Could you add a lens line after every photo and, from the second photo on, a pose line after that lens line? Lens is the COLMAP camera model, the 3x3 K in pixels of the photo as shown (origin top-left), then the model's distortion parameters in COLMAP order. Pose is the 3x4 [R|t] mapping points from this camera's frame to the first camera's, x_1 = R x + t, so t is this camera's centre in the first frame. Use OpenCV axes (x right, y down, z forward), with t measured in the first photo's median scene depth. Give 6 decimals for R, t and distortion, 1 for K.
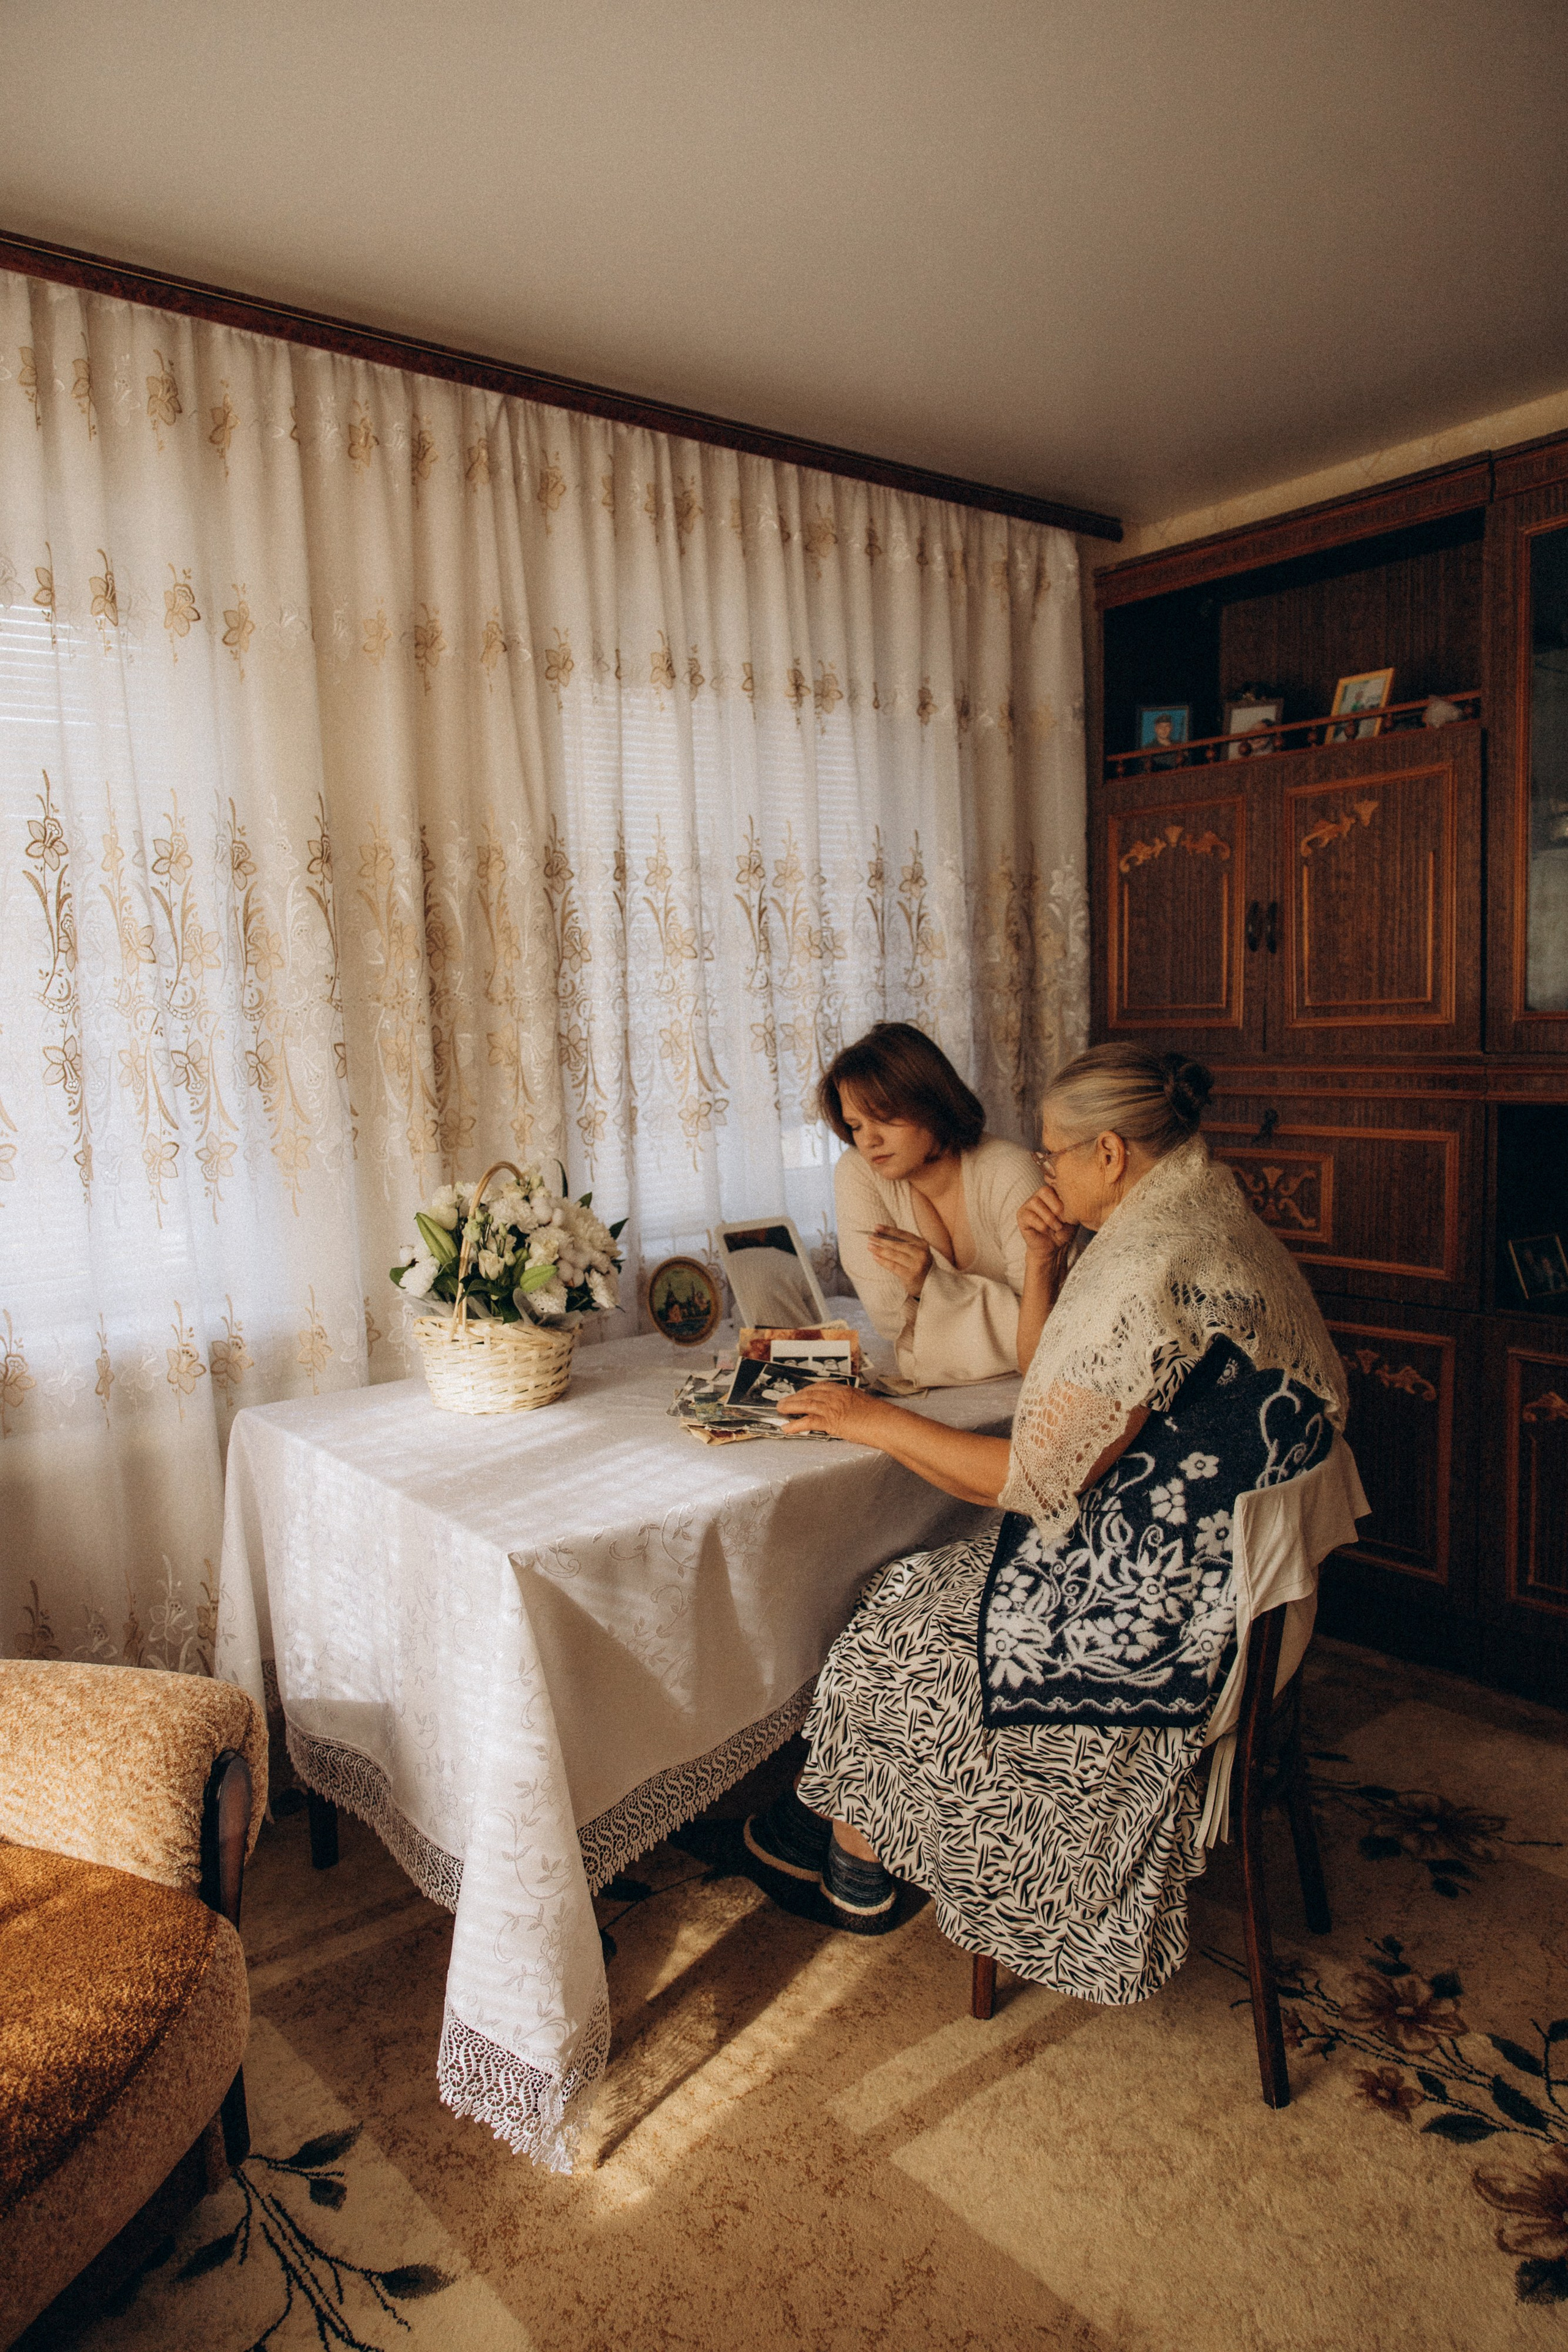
lens RADIAL K [[1580.1, 0, 788.0], [0, 1580.1, 1175.3], [0, 0, 1]] dist [0.001956, 0.004013]
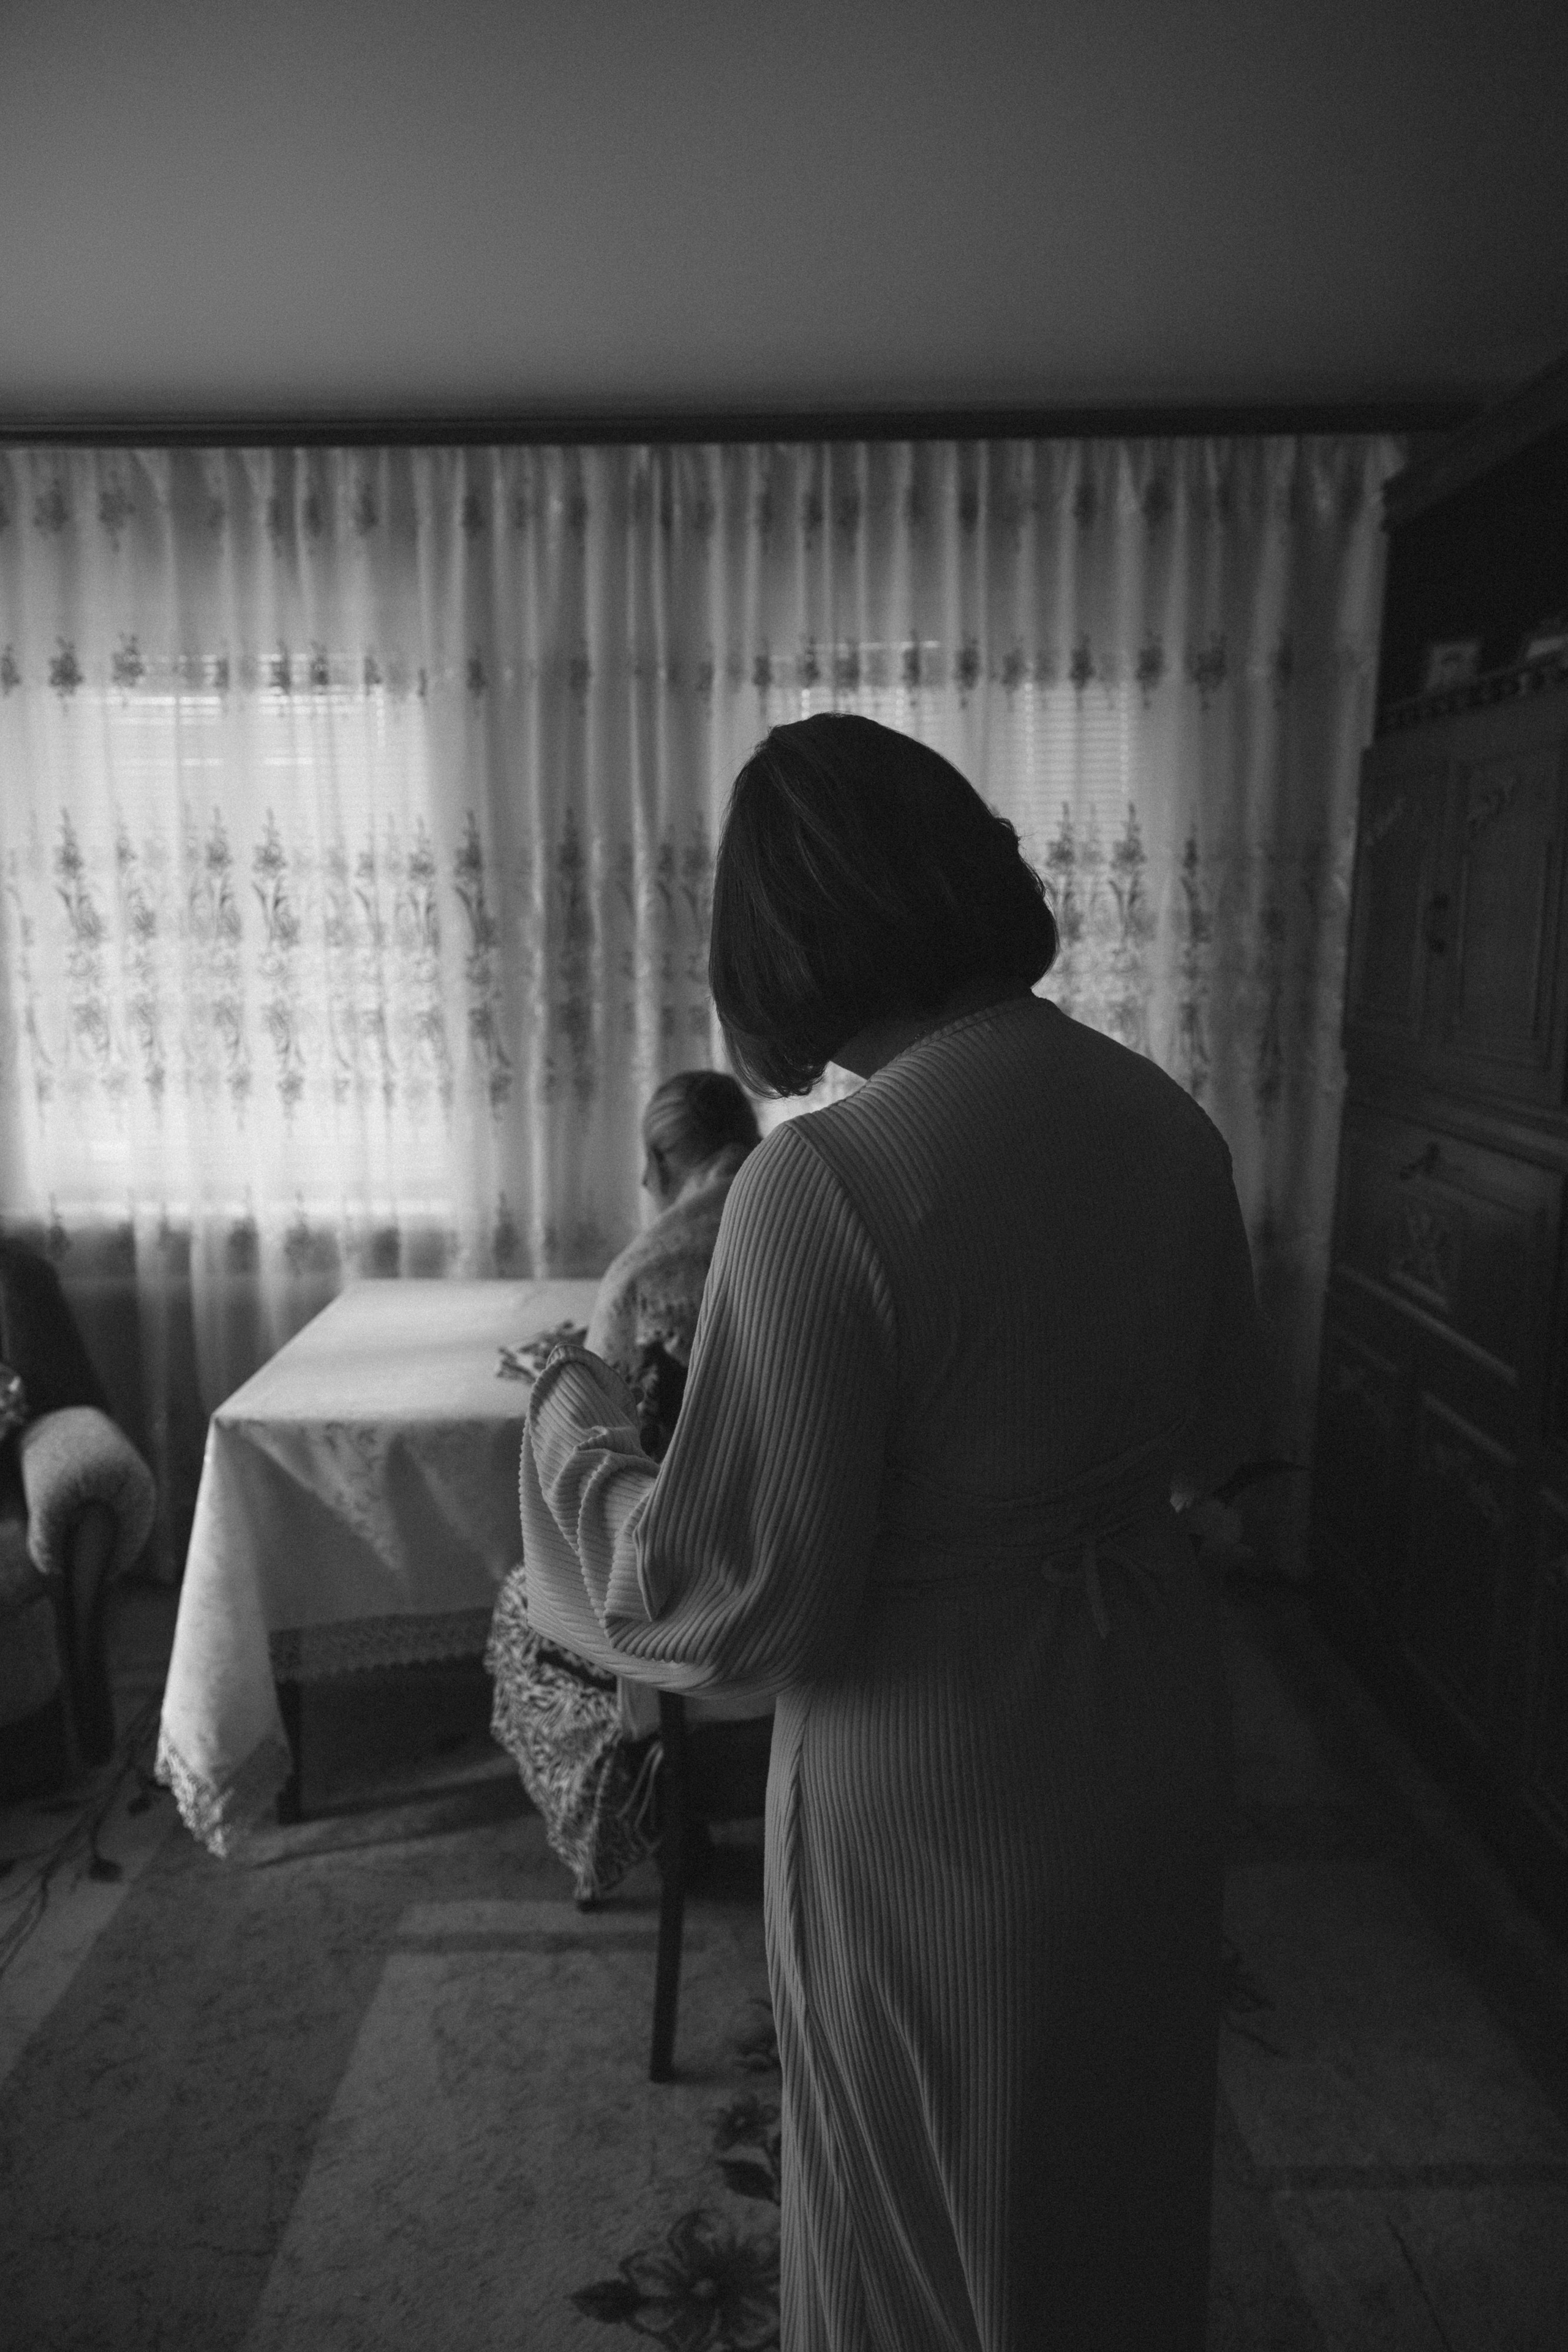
lens RADIAL K [[1580.1, 0, 788.0], [0, 1580.1, 1175.3], [0, 0, 1]] dist [0.001956, 0.004013]
pose [[0.762440, 0.124218, -0.635024, 0.588404], [-0.083993, 0.992096, 0.093220, -0.073640], [0.641585, -0.017737, 0.766847, 0.151867]]
